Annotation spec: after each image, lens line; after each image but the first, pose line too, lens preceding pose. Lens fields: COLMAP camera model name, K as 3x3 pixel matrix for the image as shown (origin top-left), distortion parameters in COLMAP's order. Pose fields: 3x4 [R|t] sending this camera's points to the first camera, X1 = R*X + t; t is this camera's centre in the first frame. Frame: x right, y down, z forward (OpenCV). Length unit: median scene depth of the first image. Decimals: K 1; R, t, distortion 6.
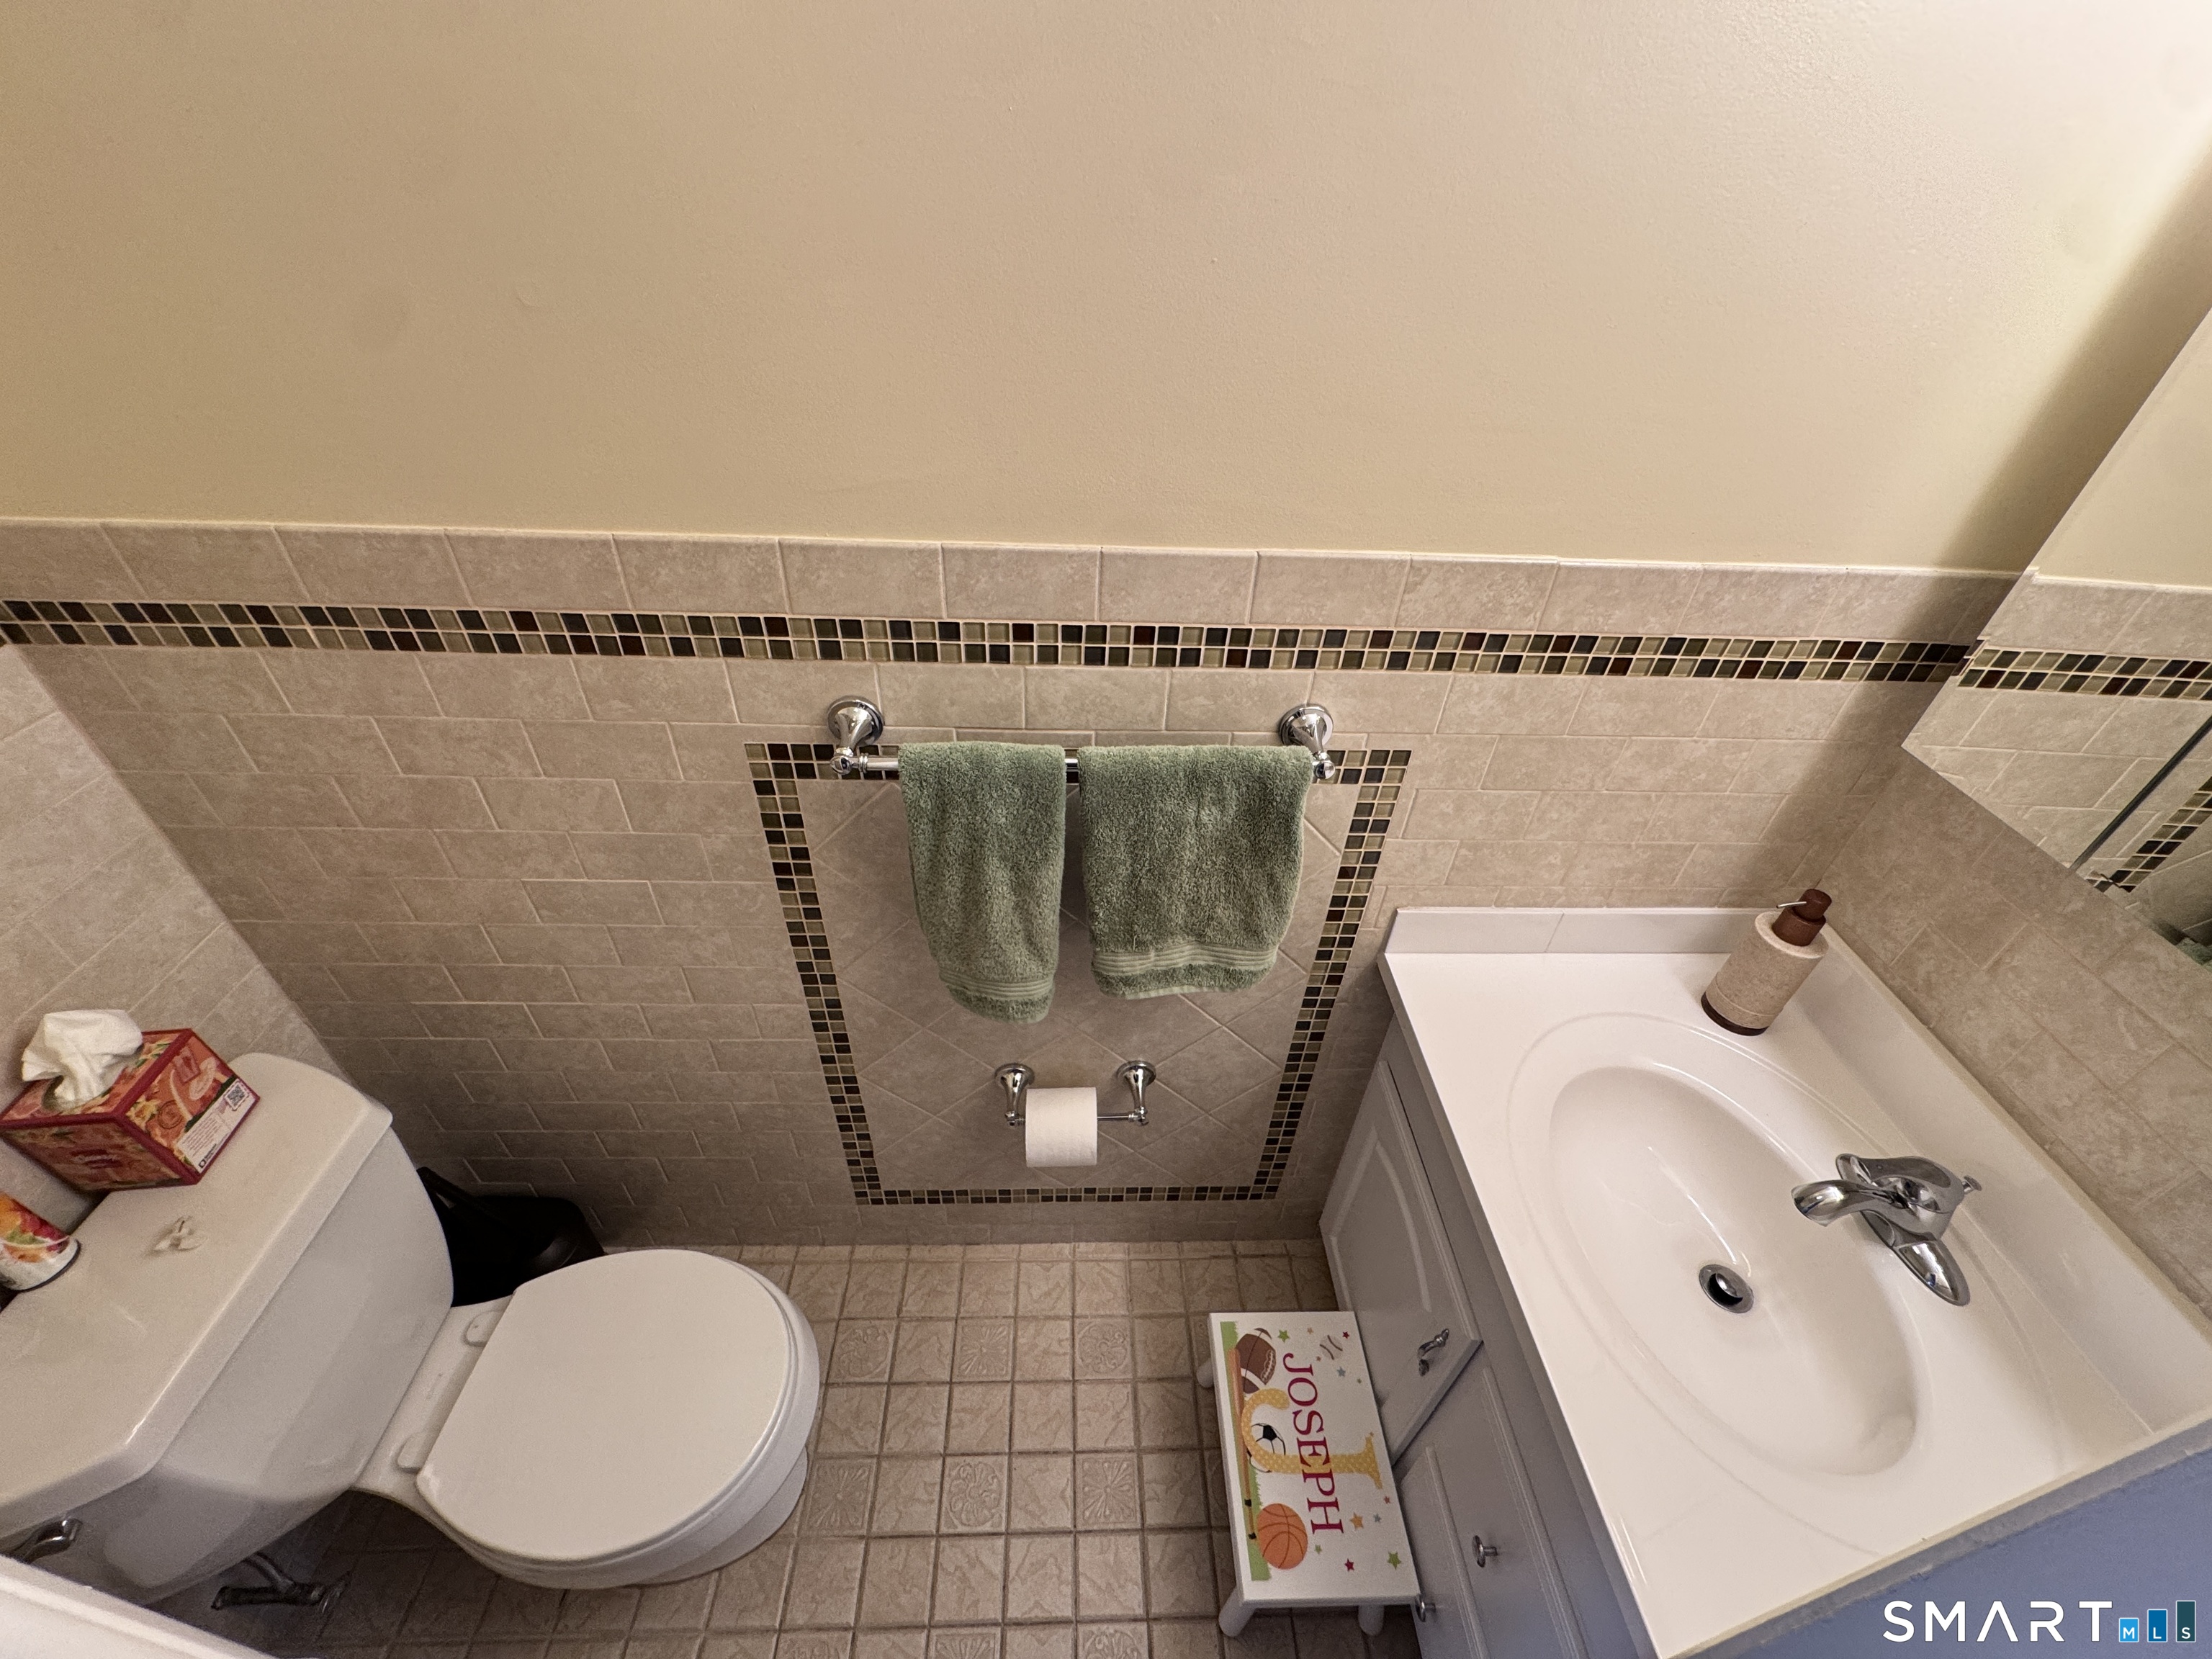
lens RADIAL K [[879.6, 0, 1100.1], [0, 879.6, 824.0], [0, 0, 1]] dist [-0.004434, 0.001060]
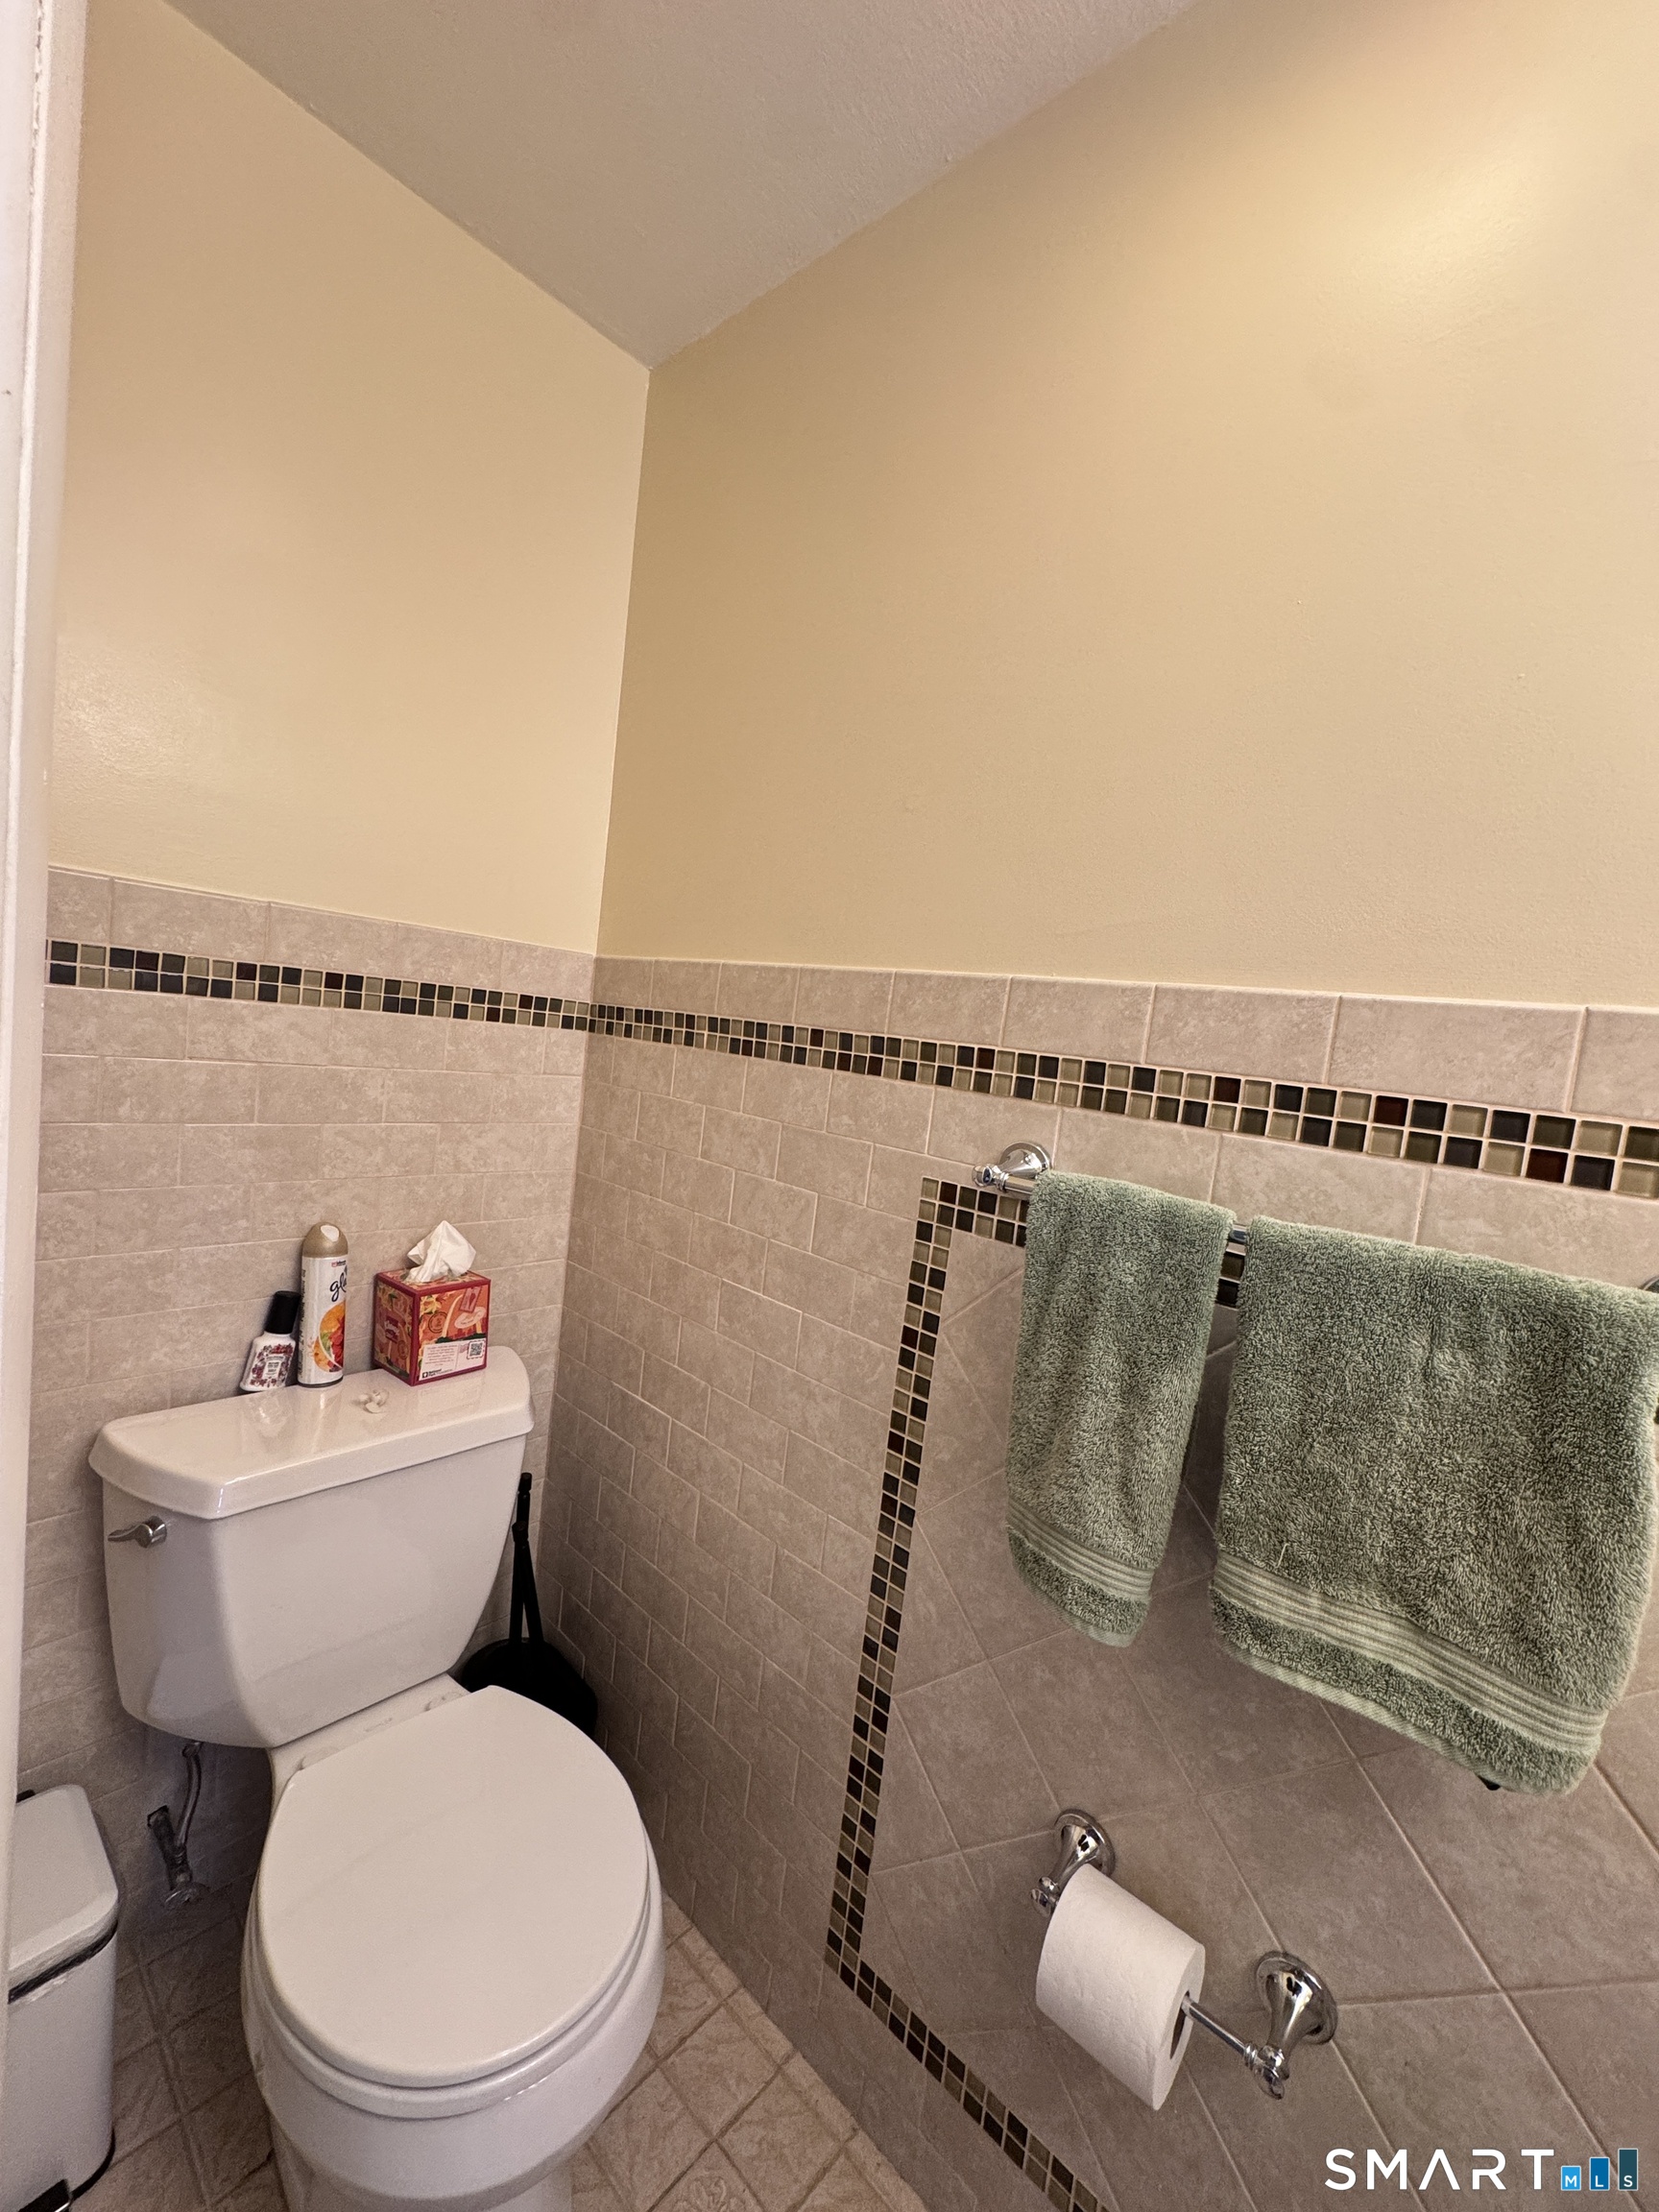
lens RADIAL K [[879.6, 0, 836.0], [0, 879.6, 1102.1], [0, 0, 1]] dist [-0.004434, 0.001060]
pose [[0.722410, 0.101086, -0.684036, 0.209900], [-0.488138, 0.775210, -0.400963, 0.300141], [0.489740, 0.623563, 0.609363, 0.281229]]
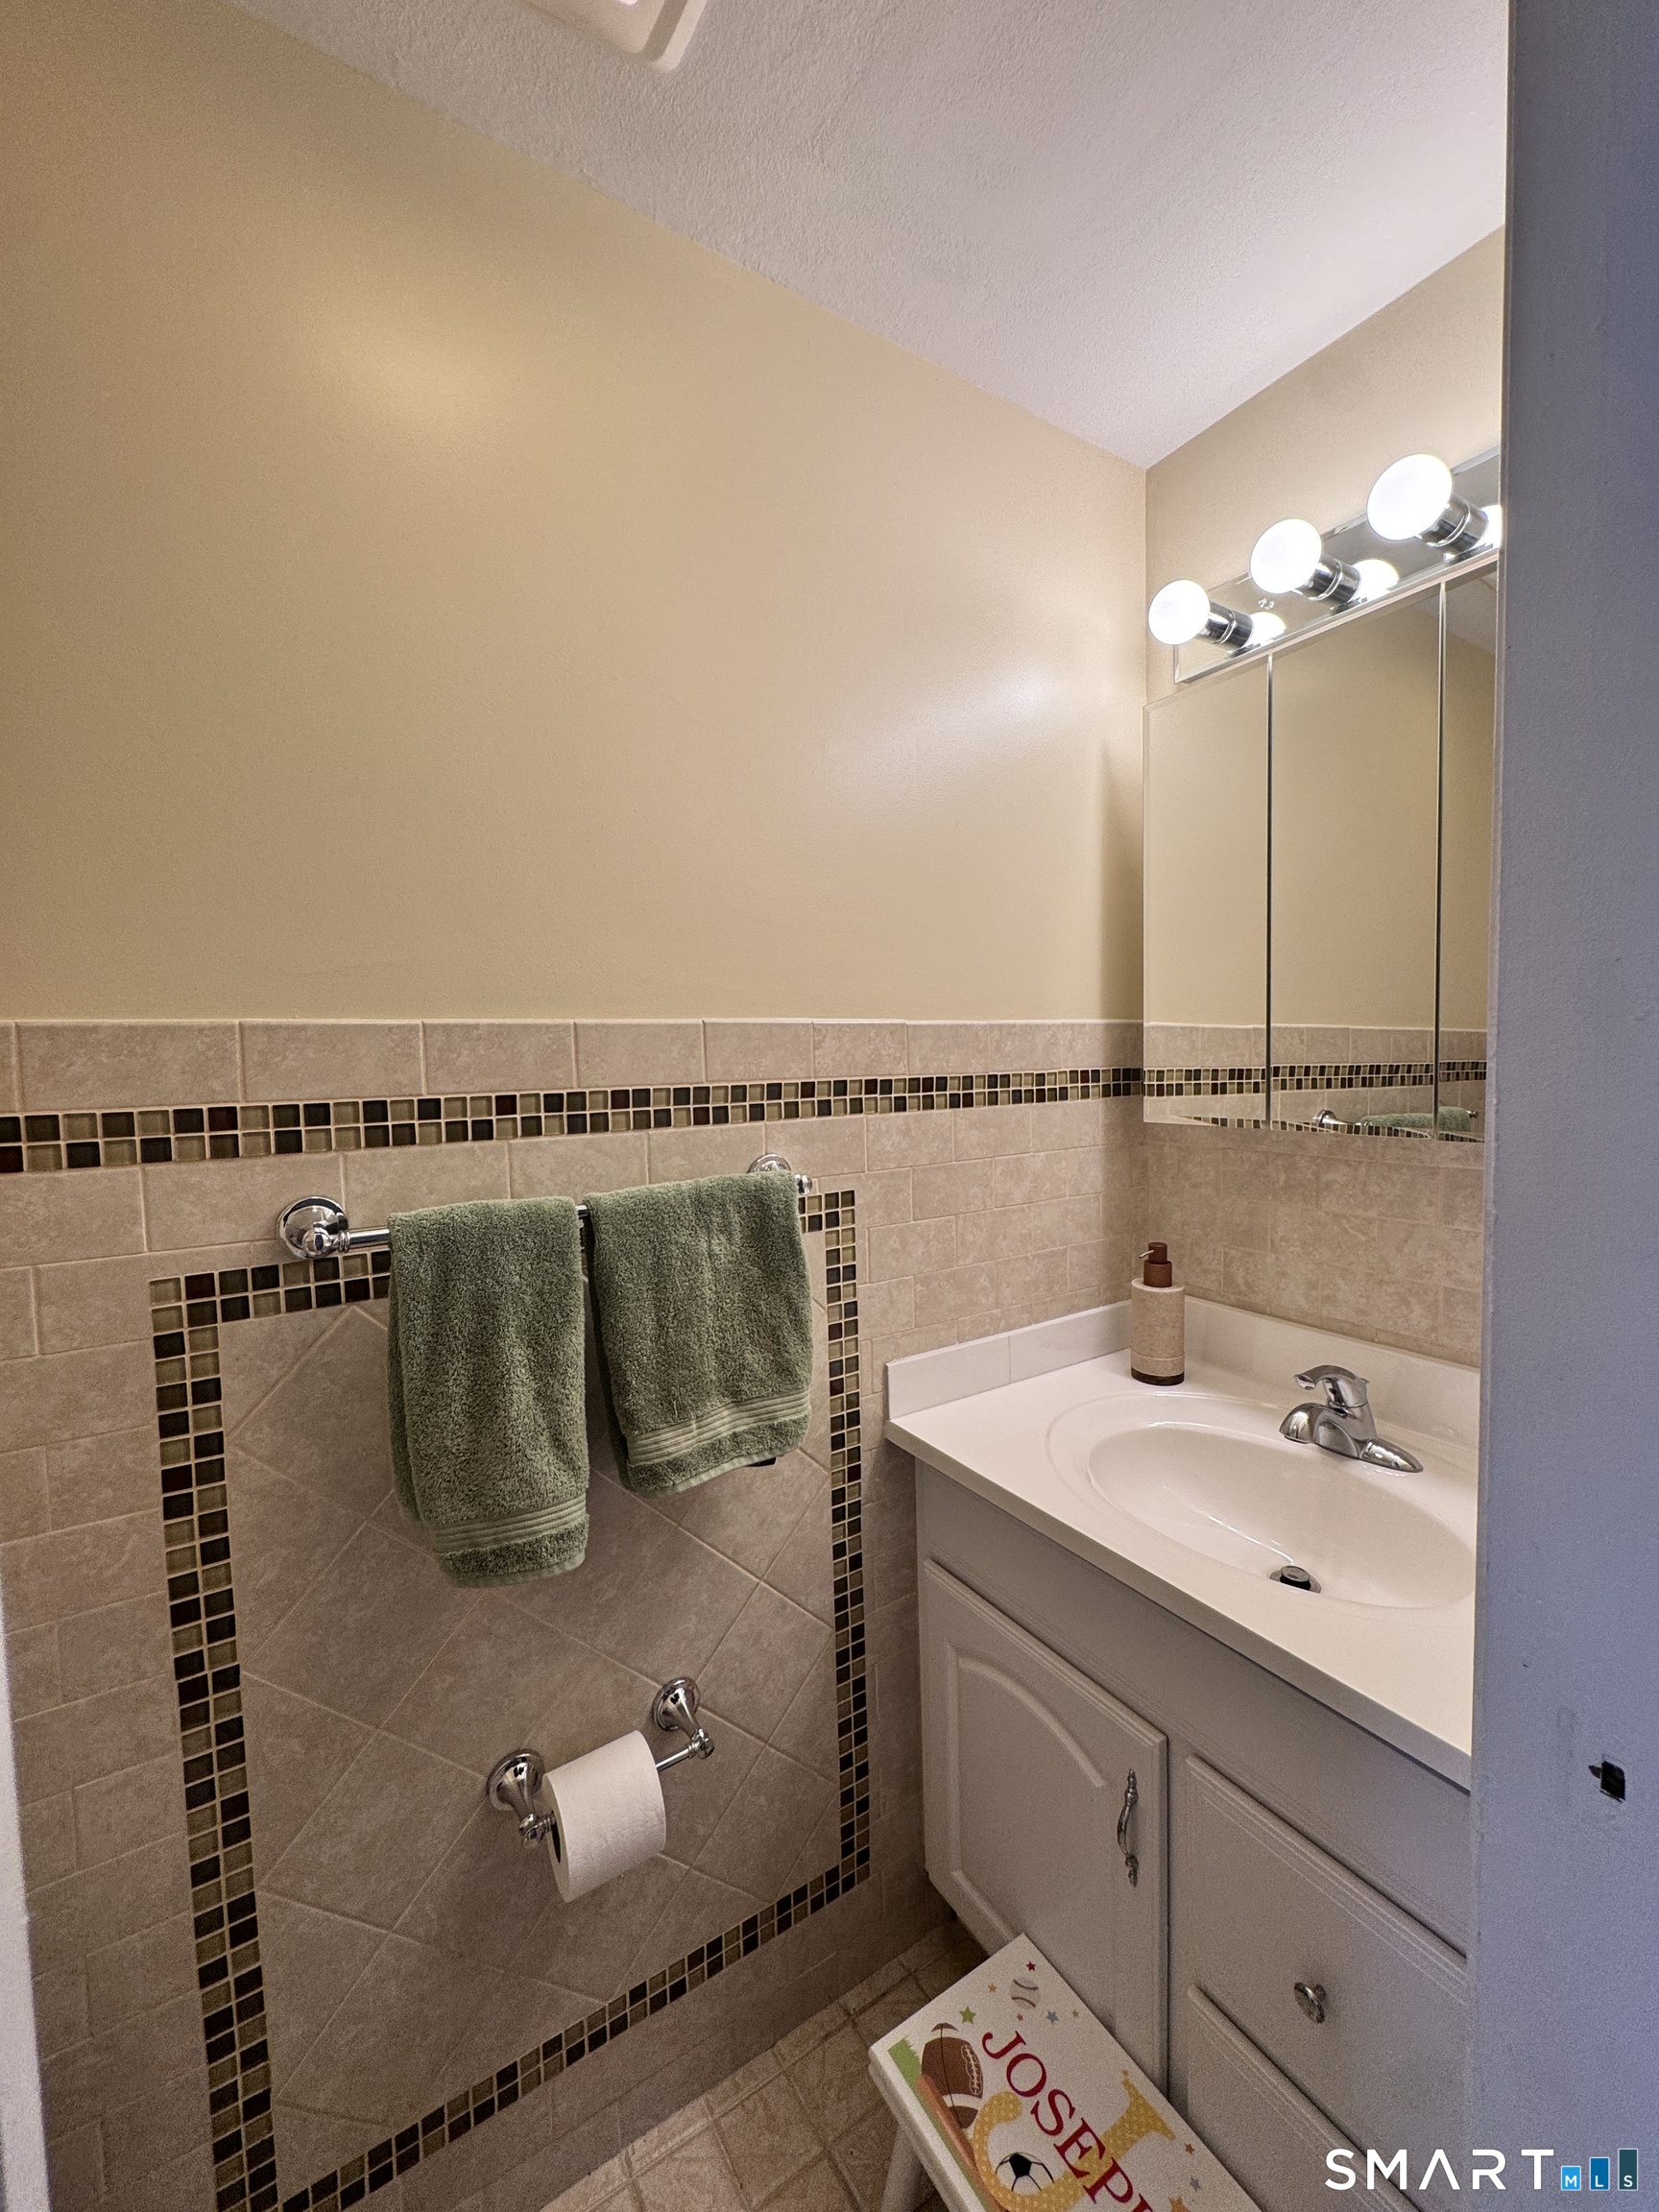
lens RADIAL K [[879.6, 0, 824.1], [0, 879.6, 1103.7], [0, 0, 1]] dist [-0.004434, 0.001060]
pose [[0.863525, -0.089285, 0.496339, -0.259667], [0.352521, 0.810671, -0.467484, 0.370785], [-0.360628, 0.578654, 0.731510, 0.102061]]
